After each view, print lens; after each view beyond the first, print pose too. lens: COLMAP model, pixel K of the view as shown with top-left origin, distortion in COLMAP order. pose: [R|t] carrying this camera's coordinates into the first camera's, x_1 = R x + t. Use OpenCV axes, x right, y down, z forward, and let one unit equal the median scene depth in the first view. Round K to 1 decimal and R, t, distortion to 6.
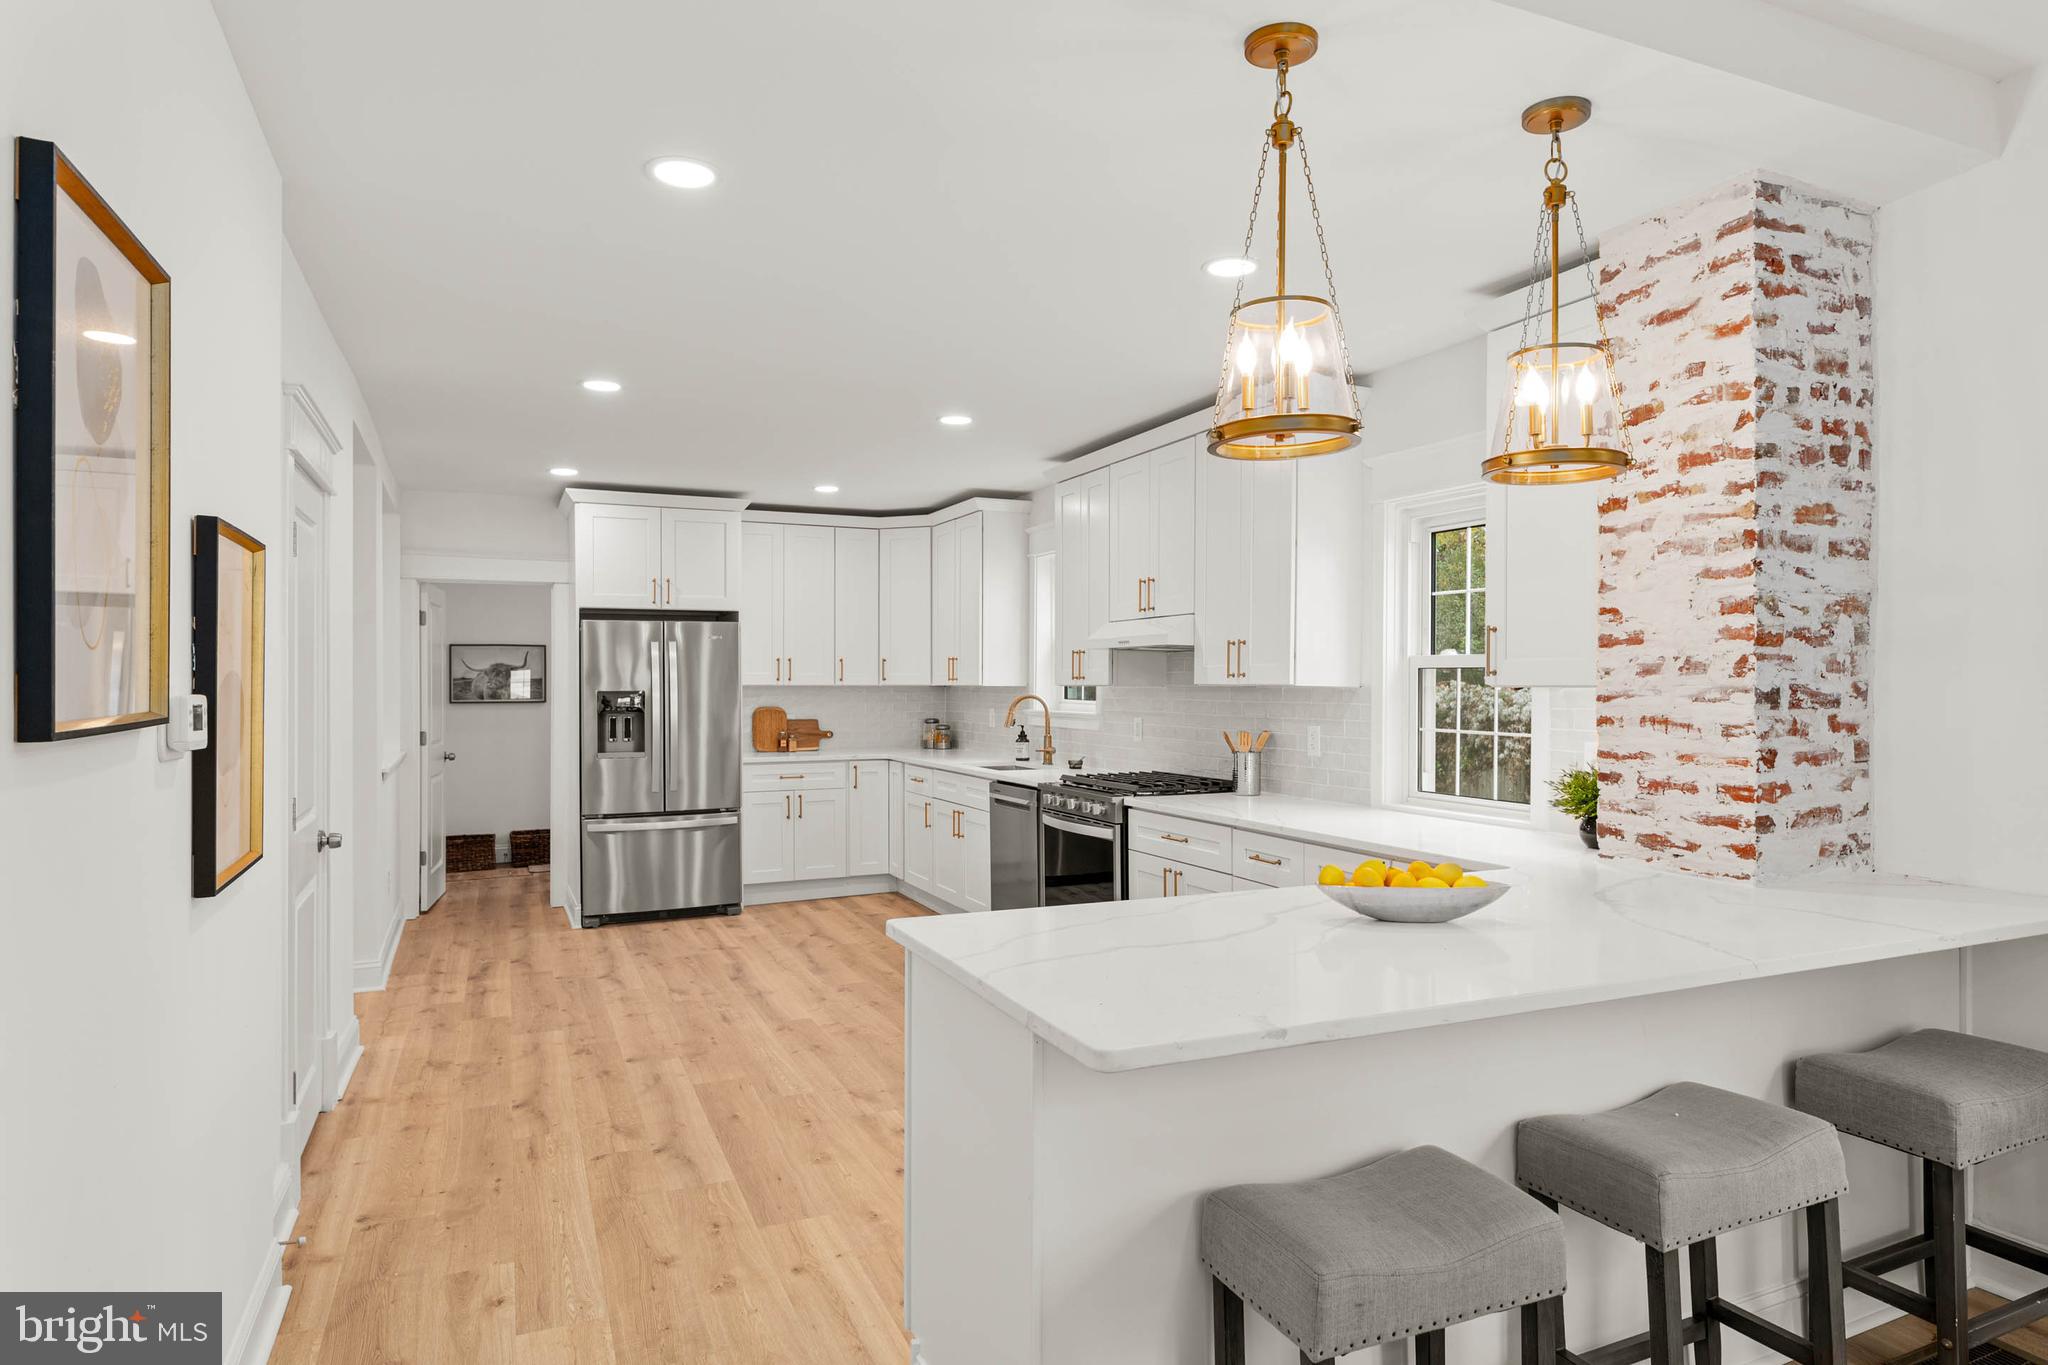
lens RADIAL K [[1168.1, 0, 1034.0], [0, 1168.1, 675.9], [0, 0, 1]] dist [-0.005661, 0.000660]
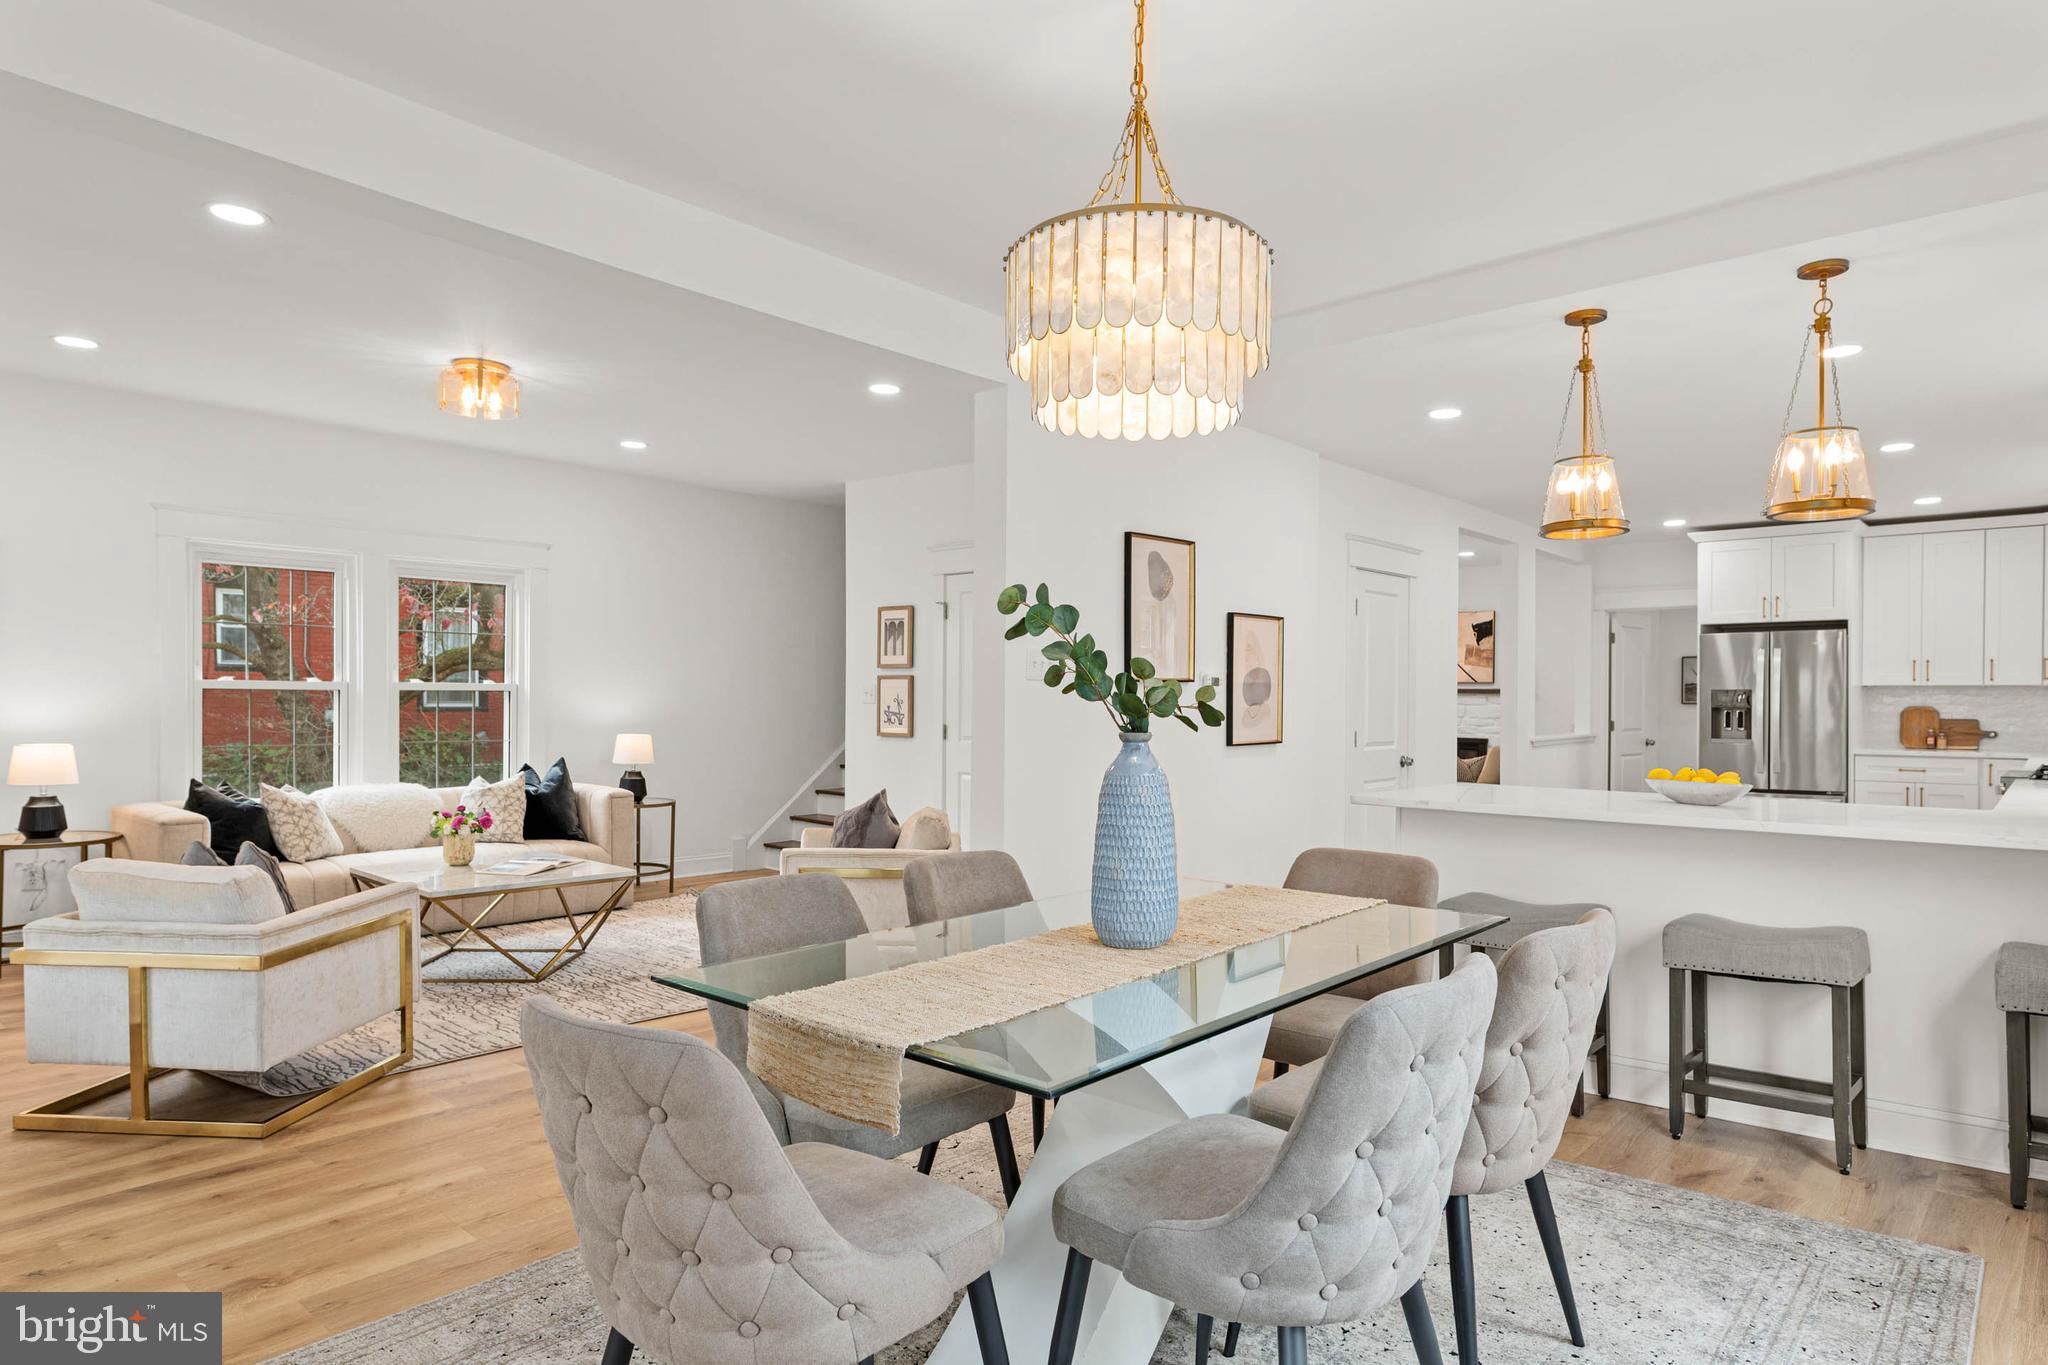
lens RADIAL K [[1168.1, 0, 1029.7], [0, 1168.1, 709.2], [0, 0, 1]] dist [-0.005661, 0.000660]
pose [[0.402759, 0.010771, -0.915243, 0.478488], [0.001882, 0.999919, 0.012596, 0.016604], [0.915304, -0.006796, 0.402706, -0.187088]]
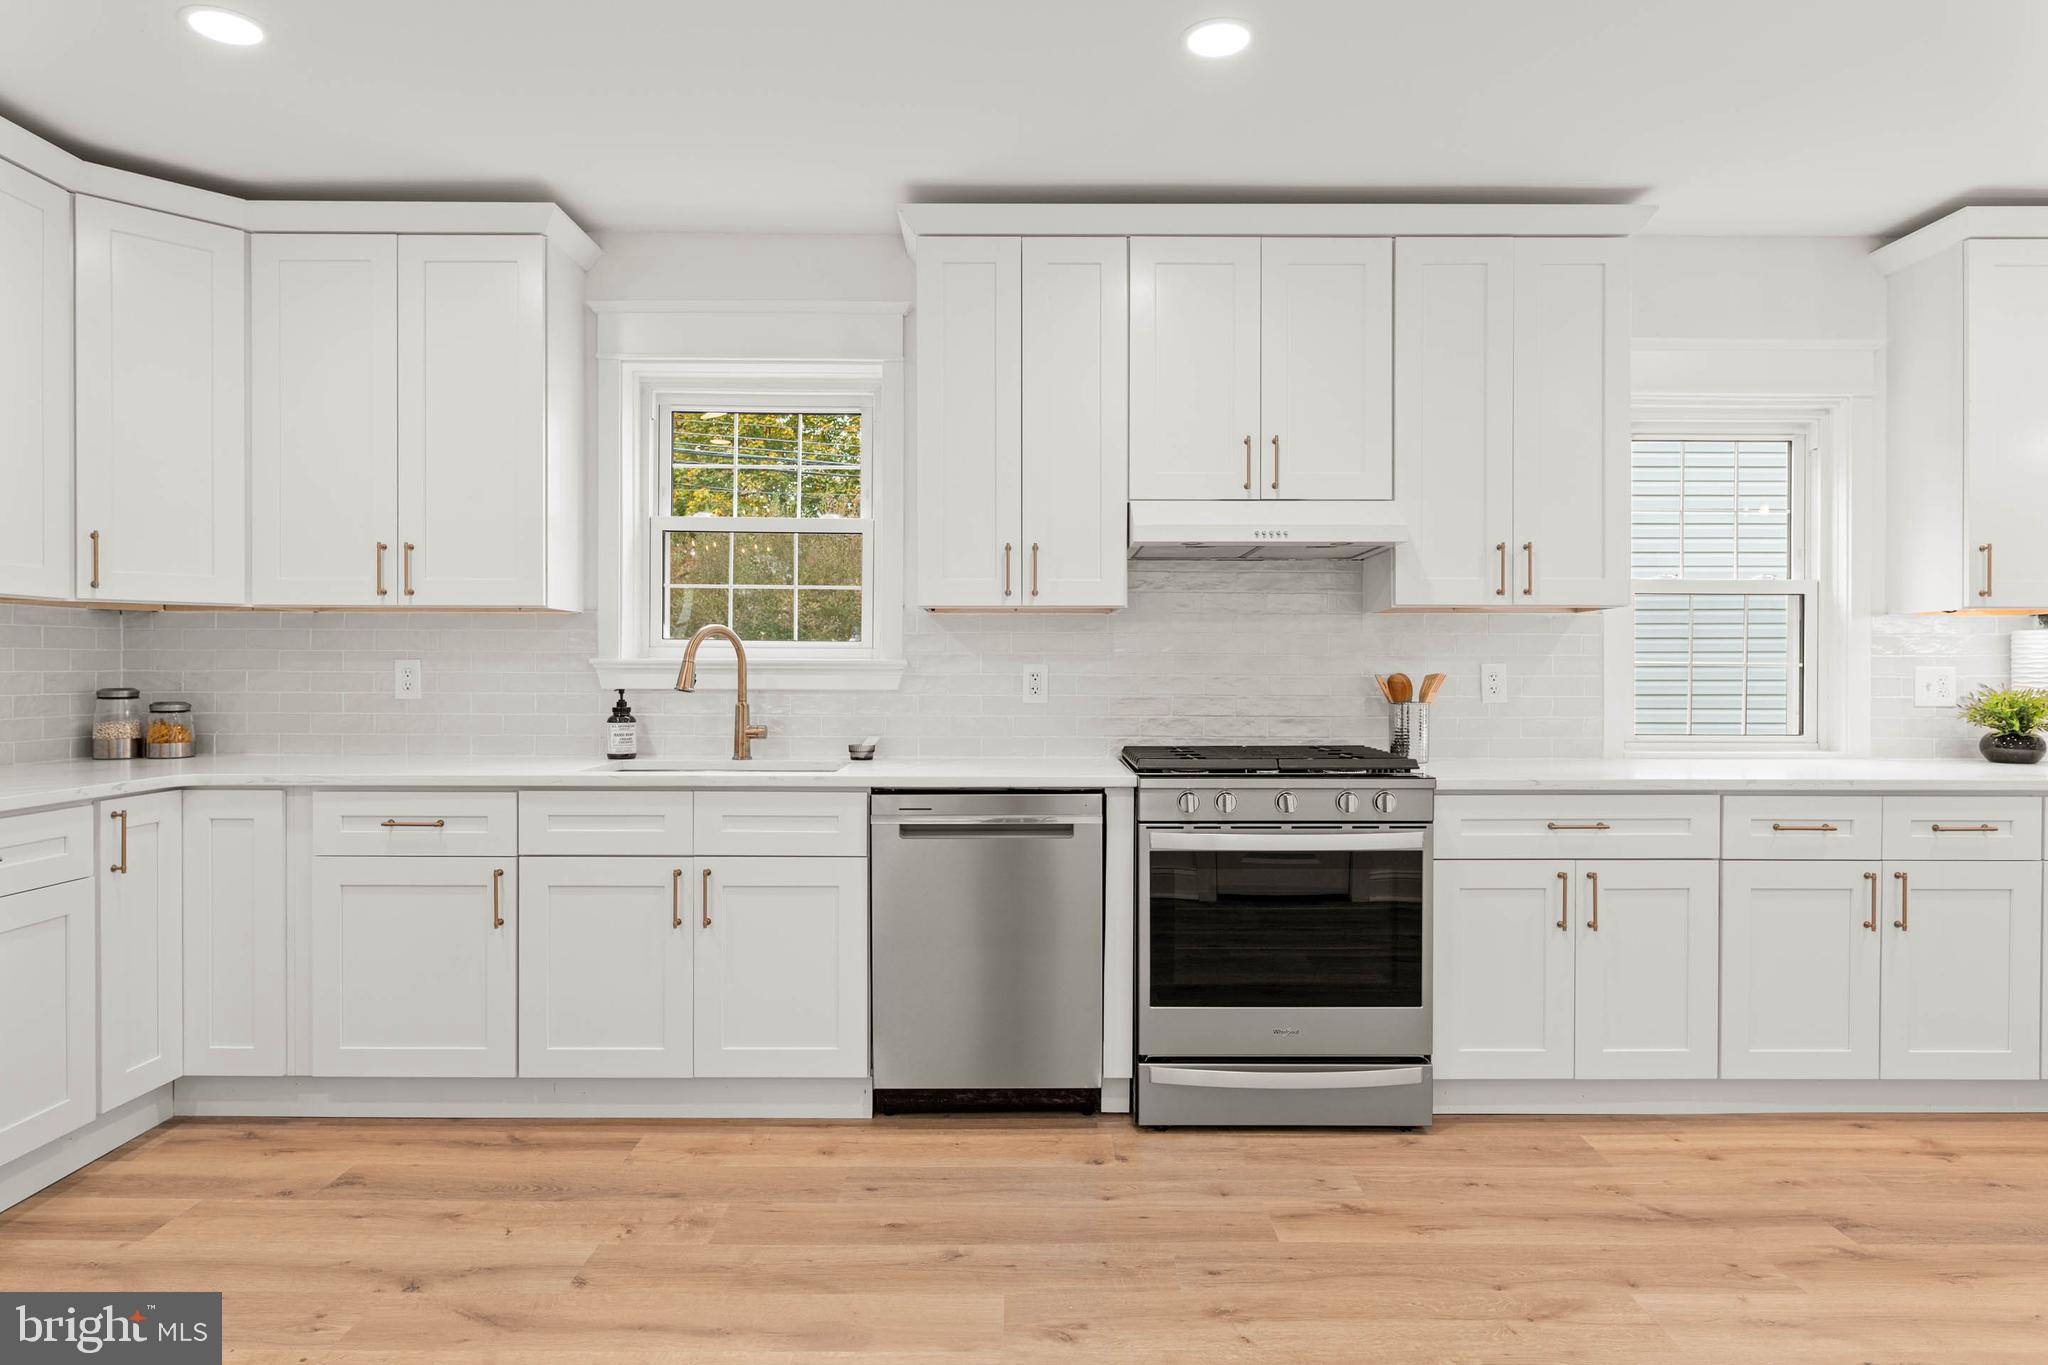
lens RADIAL K [[1168.1, 0, 1016.3], [0, 1168.1, 671.5], [0, 0, 1]] dist [-0.005661, 0.000660]
pose [[0.420769, -0.002218, 0.907165, -0.402615], [-0.008233, 0.999946, 0.006263, 0.030756], [-0.907131, -0.010104, 0.420728, 0.644649]]
